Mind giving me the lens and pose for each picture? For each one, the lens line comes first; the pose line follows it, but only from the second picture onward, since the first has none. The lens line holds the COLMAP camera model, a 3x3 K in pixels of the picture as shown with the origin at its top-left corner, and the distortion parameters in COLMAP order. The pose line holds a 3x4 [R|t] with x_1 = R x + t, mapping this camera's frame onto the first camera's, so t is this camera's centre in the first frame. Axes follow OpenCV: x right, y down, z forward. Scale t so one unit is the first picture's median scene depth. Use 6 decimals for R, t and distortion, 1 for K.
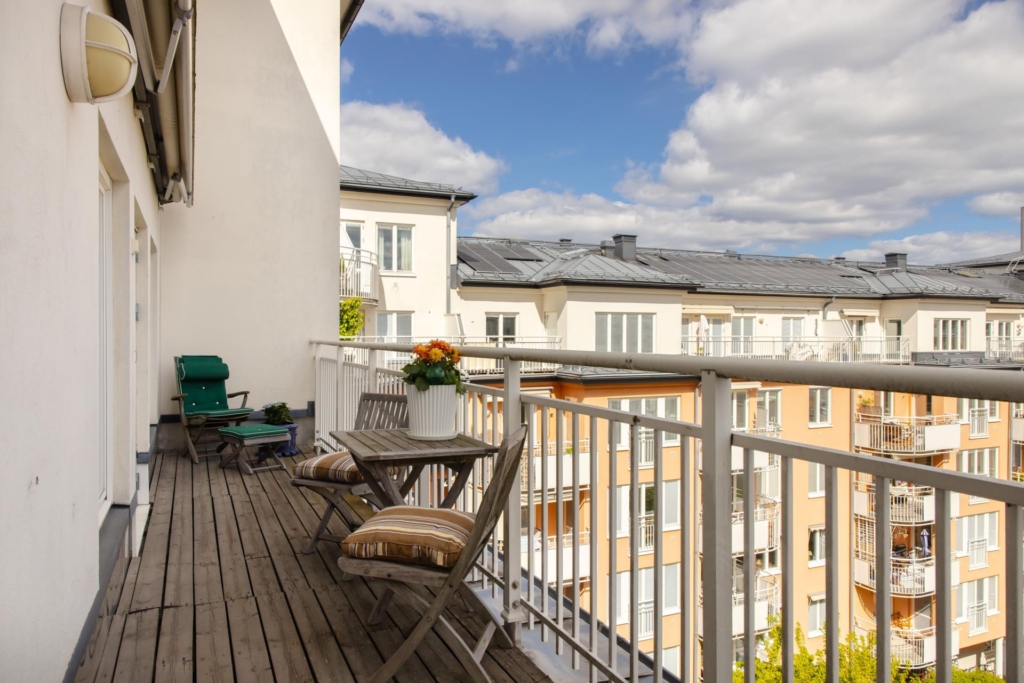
lens RADIAL K [[722.6, 0, 511.6], [0, 722.6, 337.4], [0, 0, 1]] dist [0.001076, 0.000087]
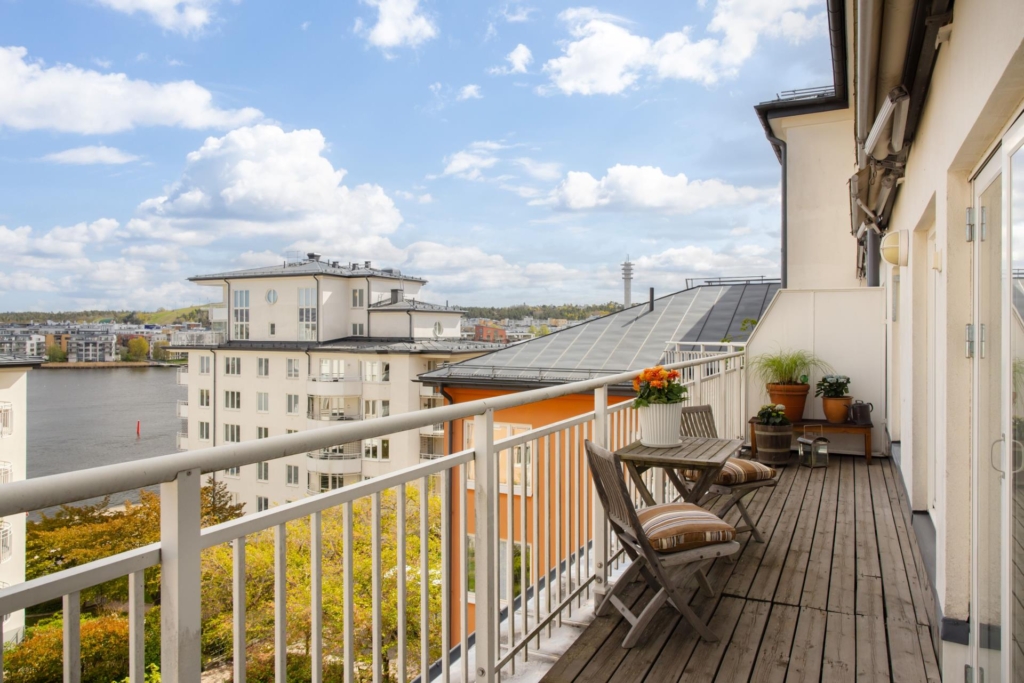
lens RADIAL K [[722.6, 0, 512.3], [0, 722.6, 339.7], [0, 0, 1]] dist [0.001076, 0.000087]
pose [[-0.652434, -0.007502, 0.757809, -0.979140], [0.005070, 0.999885, 0.014264, -0.068792], [-0.757829, 0.013148, -0.652321, 2.221751]]
